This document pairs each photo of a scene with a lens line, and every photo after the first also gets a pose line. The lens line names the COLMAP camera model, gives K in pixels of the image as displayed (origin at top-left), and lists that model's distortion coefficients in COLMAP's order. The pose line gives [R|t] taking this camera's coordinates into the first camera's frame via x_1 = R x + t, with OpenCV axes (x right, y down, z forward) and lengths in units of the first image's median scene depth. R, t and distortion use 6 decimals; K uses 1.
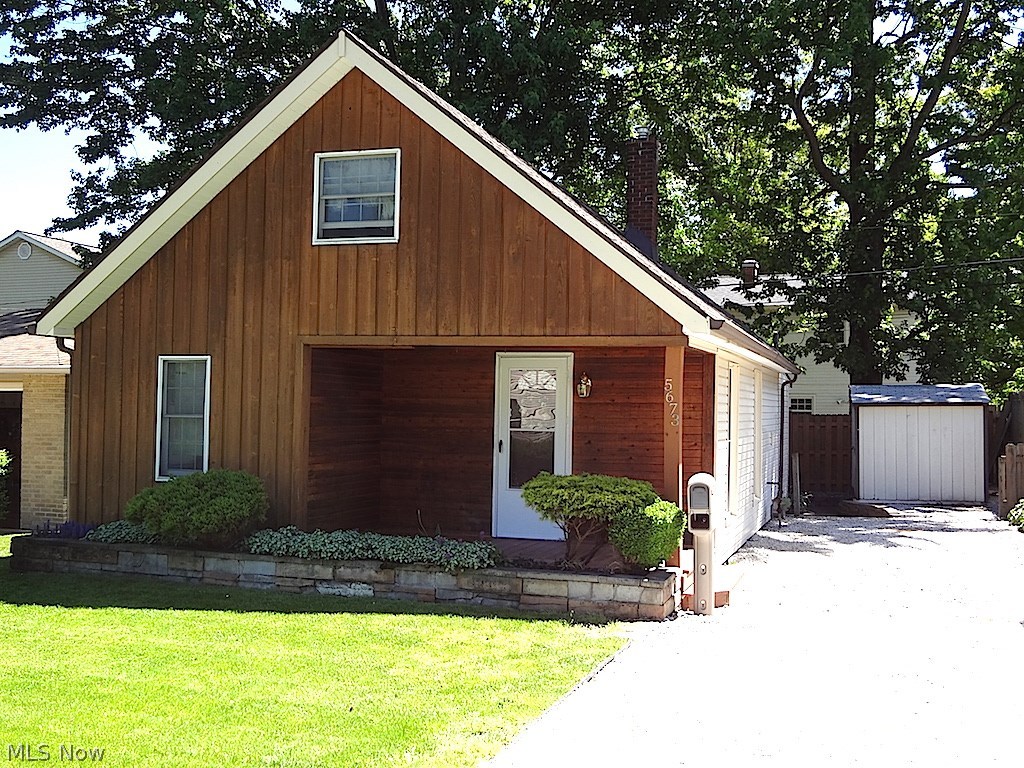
lens RADIAL K [[1037.8, 0, 510.7], [0, 1037.8, 382.2], [0, 0, 1]] dist [-0.029908, 0.000000]
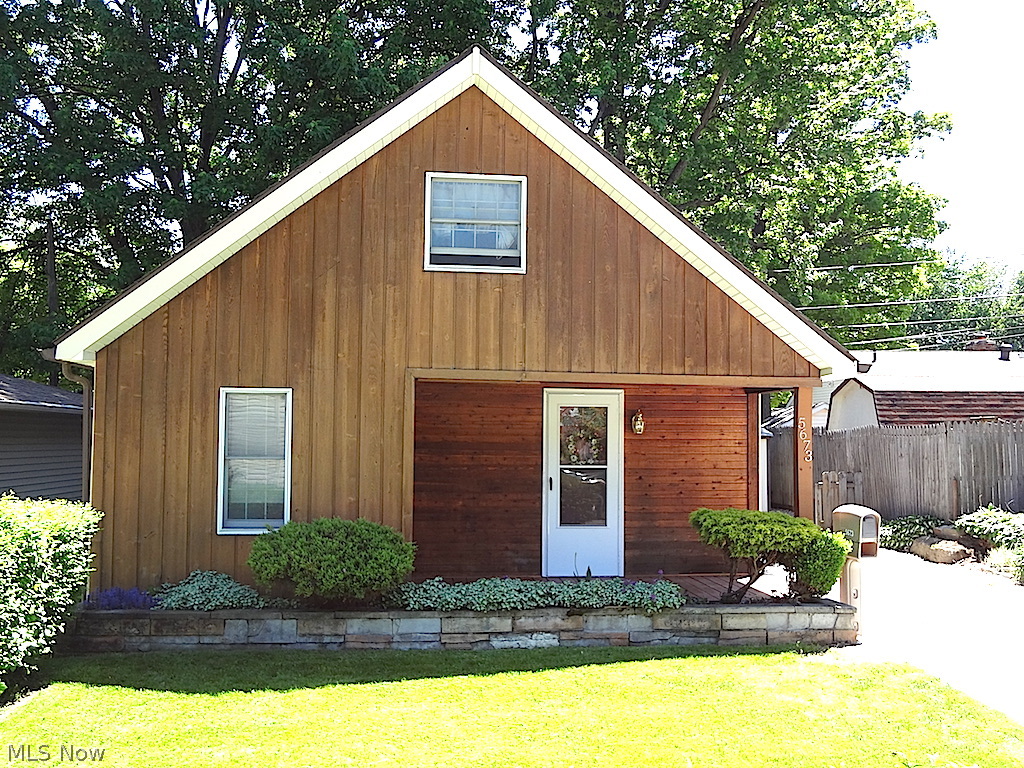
lens RADIAL K [[1037.8, 0, 511.9], [0, 1037.8, 383.1], [0, 0, 1]] dist [-0.029908, 0.000000]
pose [[0.916383, 0.015878, 0.399987, -0.494395], [-0.004394, 0.999552, -0.029611, -0.005014], [-0.400278, 0.025377, 0.916042, 0.125609]]
